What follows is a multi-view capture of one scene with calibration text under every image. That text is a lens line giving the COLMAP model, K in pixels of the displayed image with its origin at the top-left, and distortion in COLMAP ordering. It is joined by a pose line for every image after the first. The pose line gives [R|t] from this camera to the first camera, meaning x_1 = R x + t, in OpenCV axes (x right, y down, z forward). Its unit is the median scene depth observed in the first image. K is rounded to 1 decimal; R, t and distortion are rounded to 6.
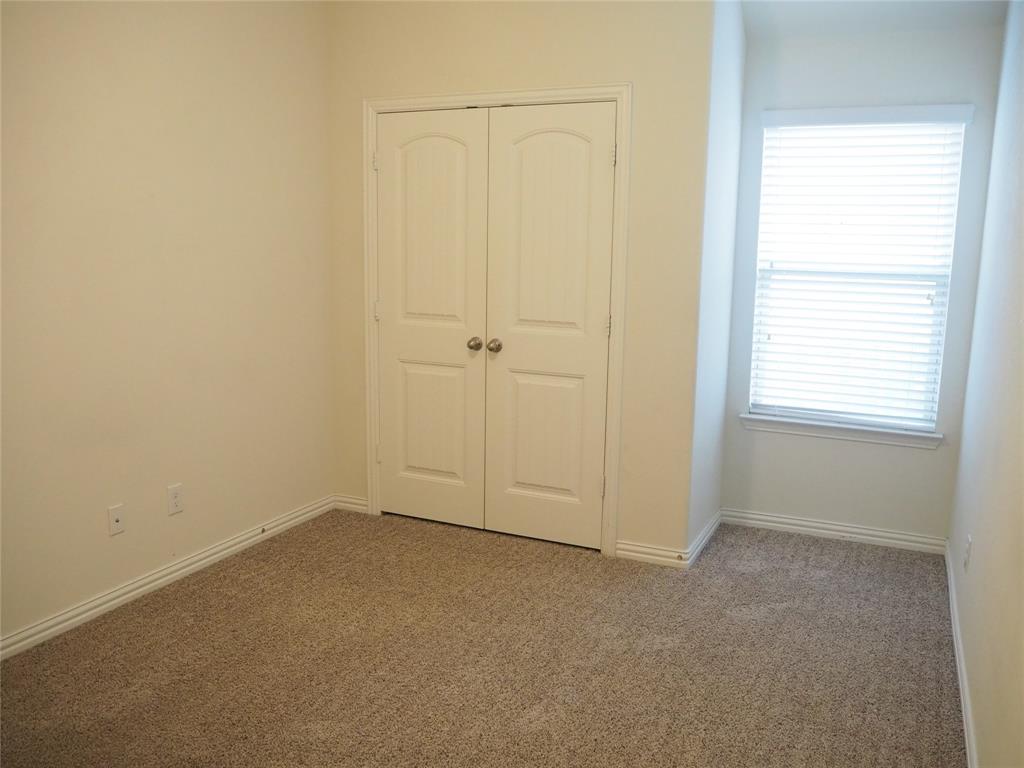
lens RADIAL K [[868.5, 0, 519.2], [0, 868.5, 387.2], [0, 0, 1]] dist [-0.025150, -0.009775]
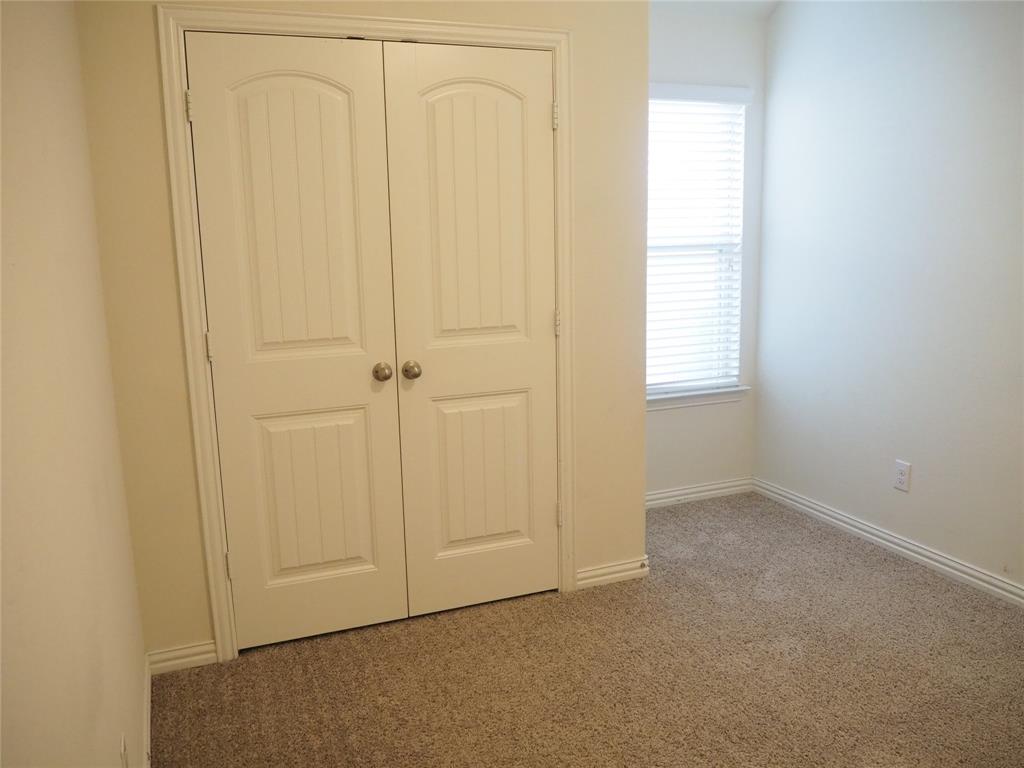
lens RADIAL K [[868.5, 0, 519.2], [0, 868.5, 387.2], [0, 0, 1]] dist [-0.025150, -0.009775]
pose [[0.672557, -0.167966, 0.720732, -0.506297], [0.159446, 0.983918, 0.080514, -0.079313], [-0.722665, 0.060767, 0.688522, 0.432375]]
